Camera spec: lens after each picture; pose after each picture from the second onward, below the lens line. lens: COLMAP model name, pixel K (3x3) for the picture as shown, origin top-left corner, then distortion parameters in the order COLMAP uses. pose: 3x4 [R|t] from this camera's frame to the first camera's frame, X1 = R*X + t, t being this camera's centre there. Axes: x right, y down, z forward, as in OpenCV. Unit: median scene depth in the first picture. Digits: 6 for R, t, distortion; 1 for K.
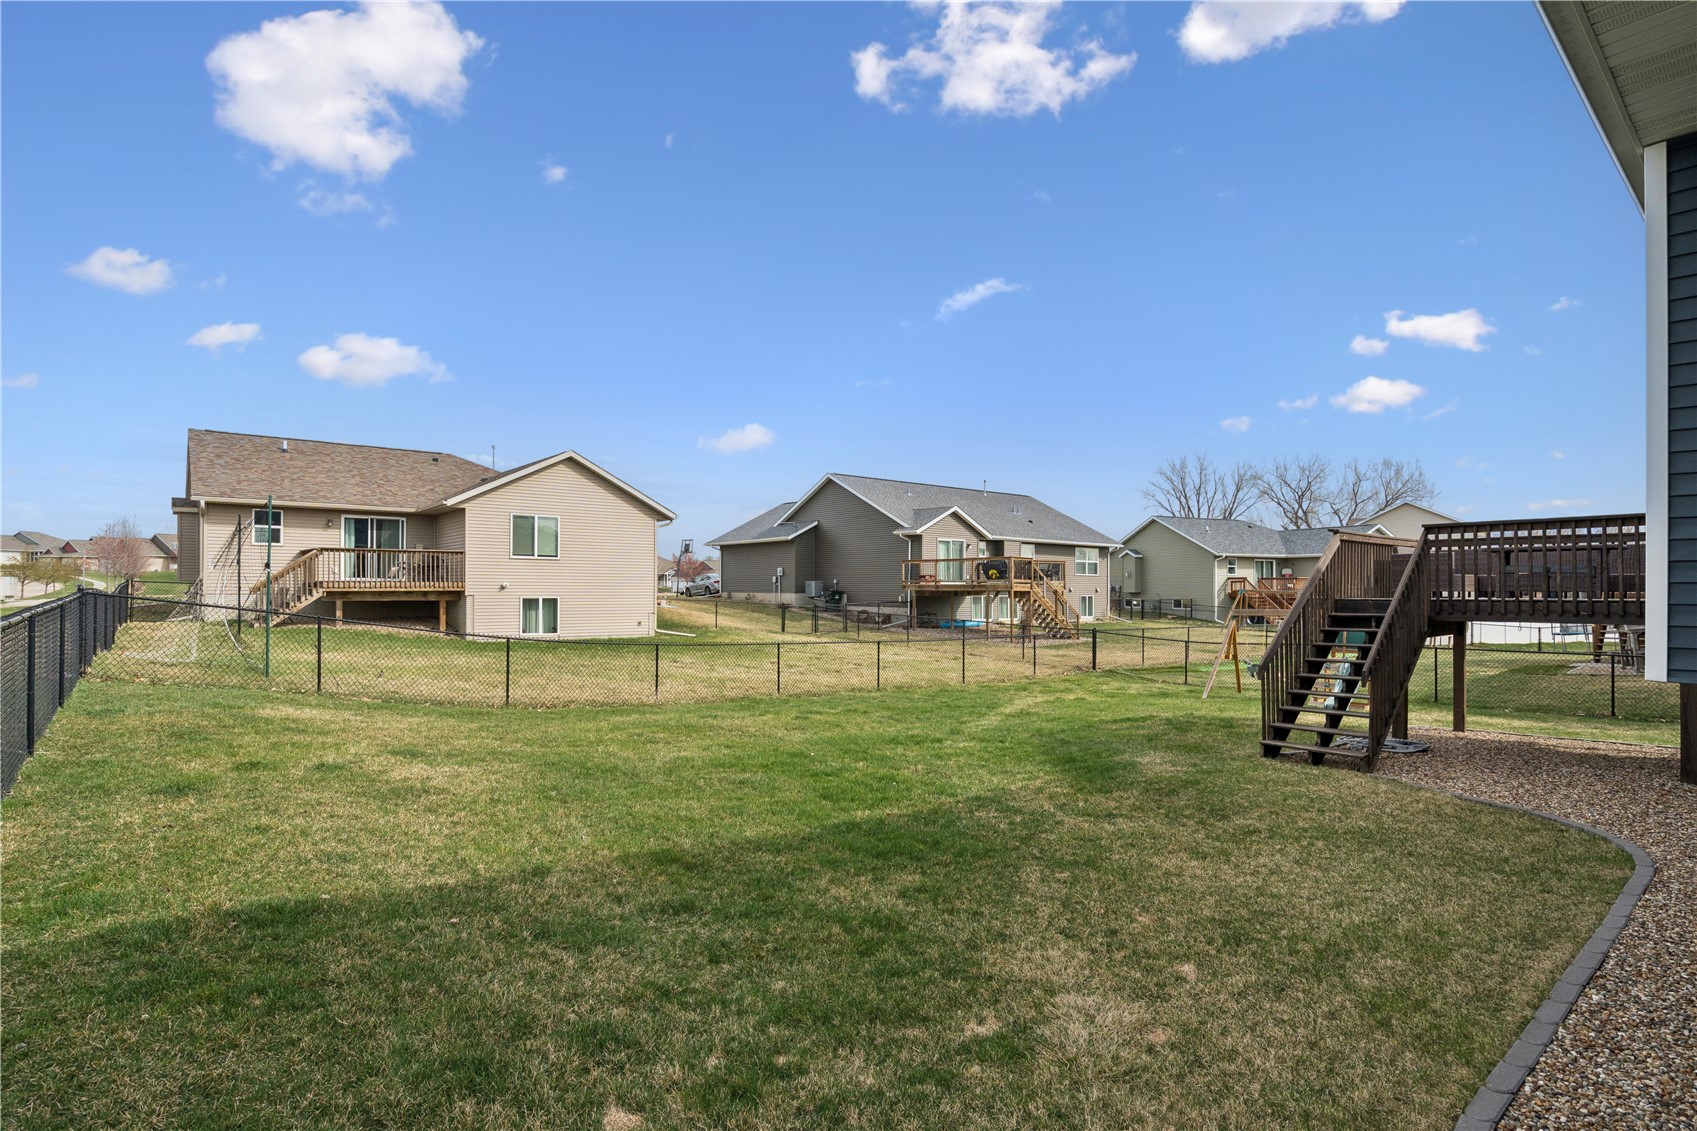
lens RADIAL K [[839.5, 0, 853.7], [0, 839.5, 572.9], [0, 0, 1]] dist [0.002282, 0.000959]
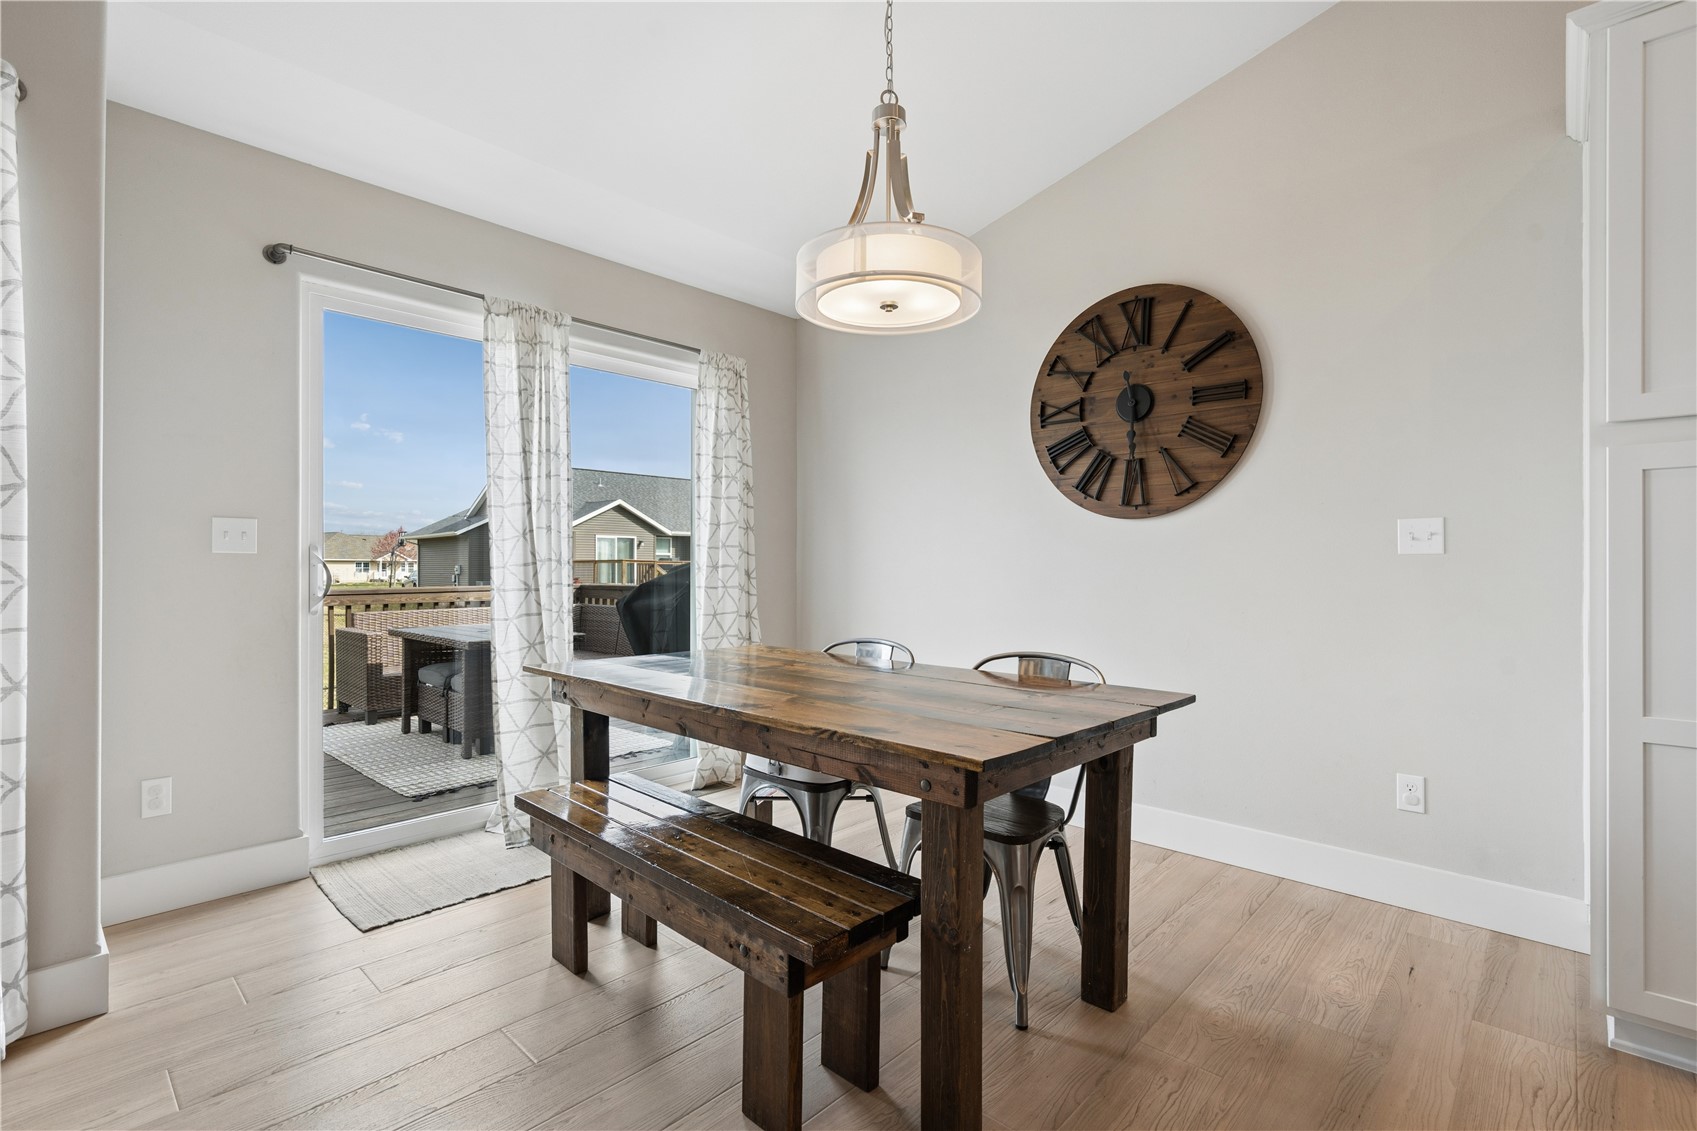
lens RADIAL K [[773.7, 0, 843.7], [0, 773.7, 563.0], [0, 0, 1]] dist [-0.001563, 0.000457]
pose [[0.995589, -0.002250, 0.093793, 0.251018], [0.001150, 0.999930, 0.011783, -0.018666], [-0.093813, -0.011623, 0.995522, 0.134935]]
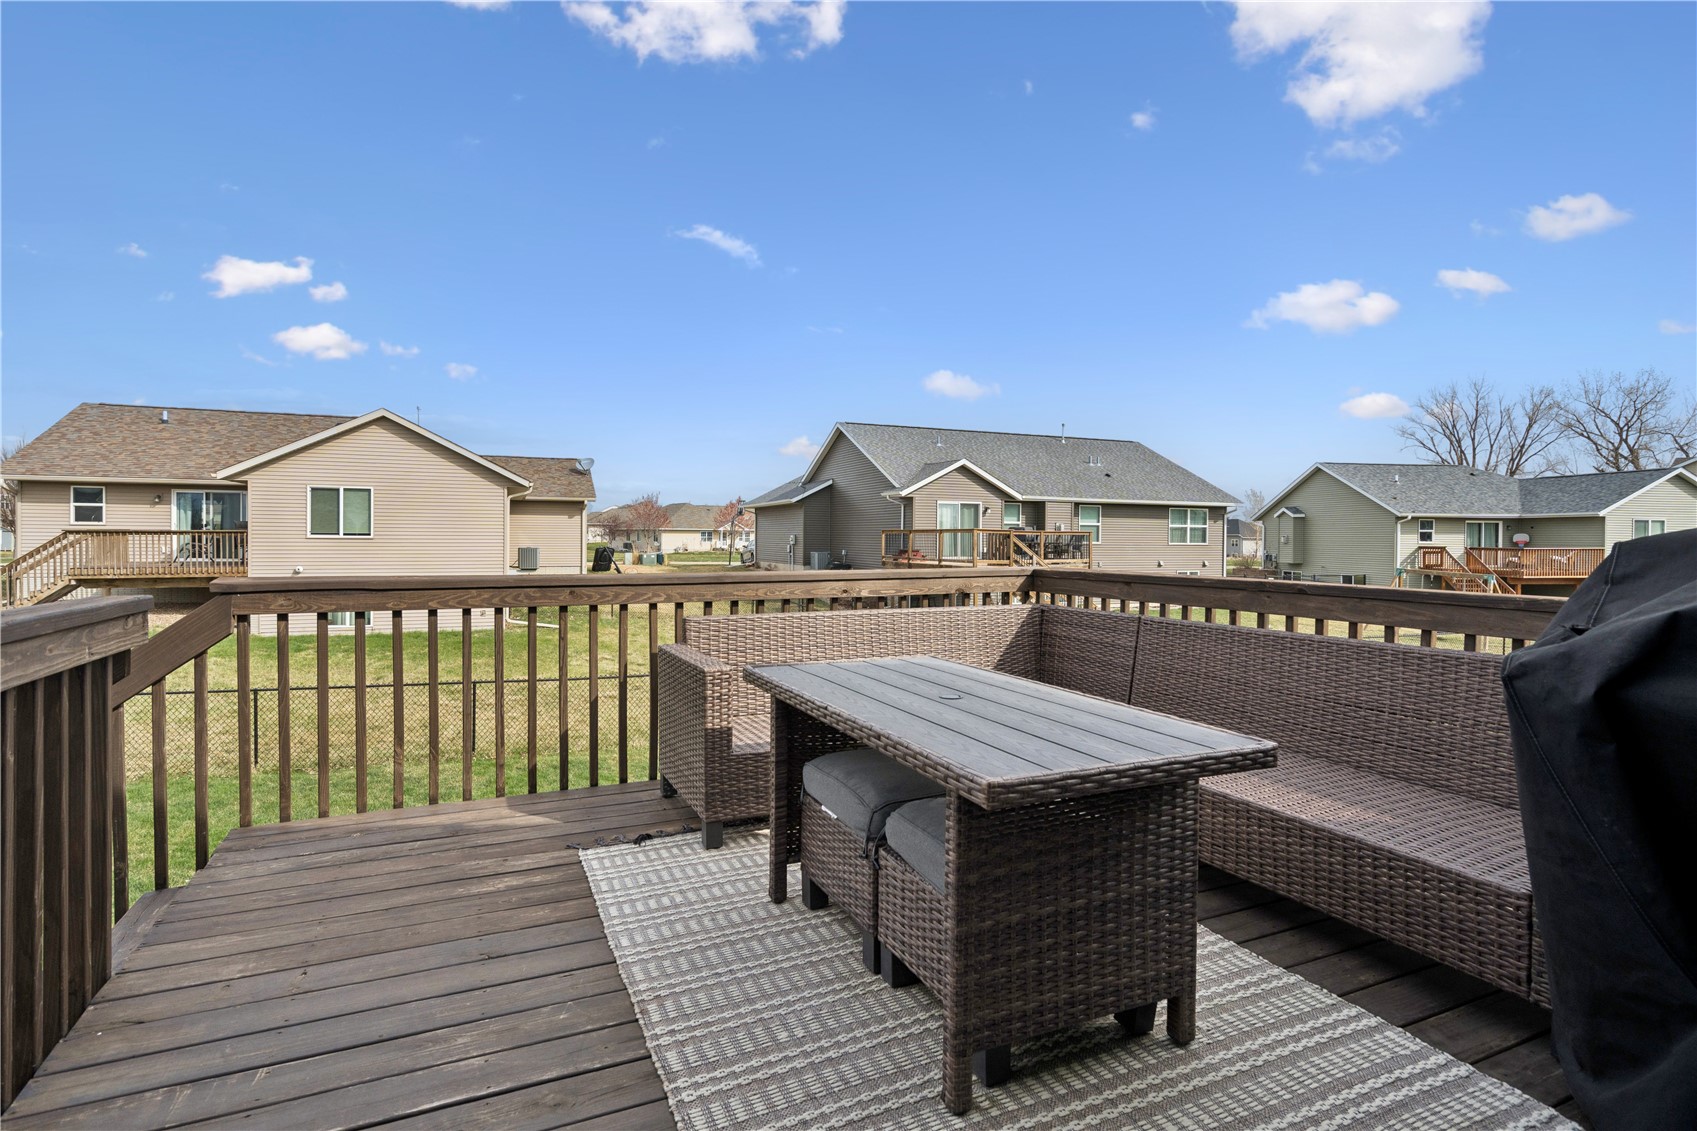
lens RADIAL K [[829.4, 0, 846.6], [0, 829.4, 538.5], [0, 0, 1]] dist [-0.001912, -0.000004]
pose [[0.956491, 0.002317, -0.291752, 0.214517], [0.002886, 0.999844, 0.017400, -0.017587], [0.291747, -0.017485, 0.956336, 0.209853]]
